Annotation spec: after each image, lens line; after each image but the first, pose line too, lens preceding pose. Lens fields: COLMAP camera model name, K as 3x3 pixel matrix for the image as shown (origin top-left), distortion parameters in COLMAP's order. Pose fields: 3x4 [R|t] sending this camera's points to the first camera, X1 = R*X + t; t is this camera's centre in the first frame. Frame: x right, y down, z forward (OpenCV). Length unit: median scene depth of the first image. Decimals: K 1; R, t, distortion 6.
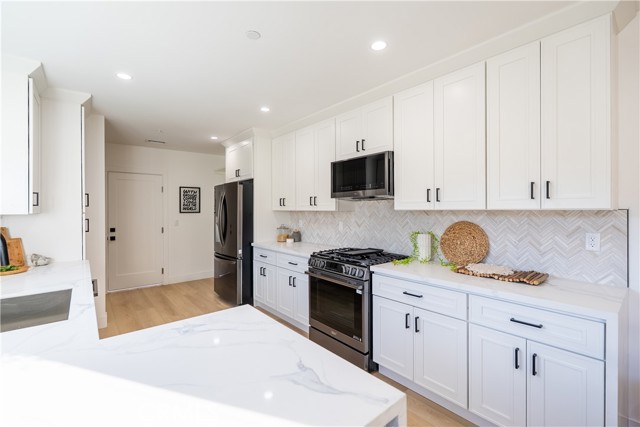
lens RADIAL K [[284.4, 0, 318.0], [0, 284.4, 211.2], [0, 0, 1]] dist [-0.000653, -0.000218]
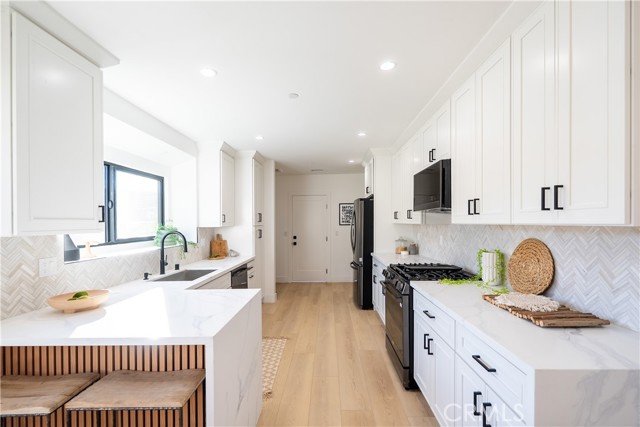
lens RADIAL K [[287.1, 0, 319.7], [0, 287.1, 222.2], [0, 0, 1]] dist [-0.000588, -0.000099]
pose [[0.754108, -0.005360, -0.656728, 0.537001], [0.005351, 0.999984, -0.002017, -0.009399], [0.656728, -0.001993, 0.754124, 0.036465]]
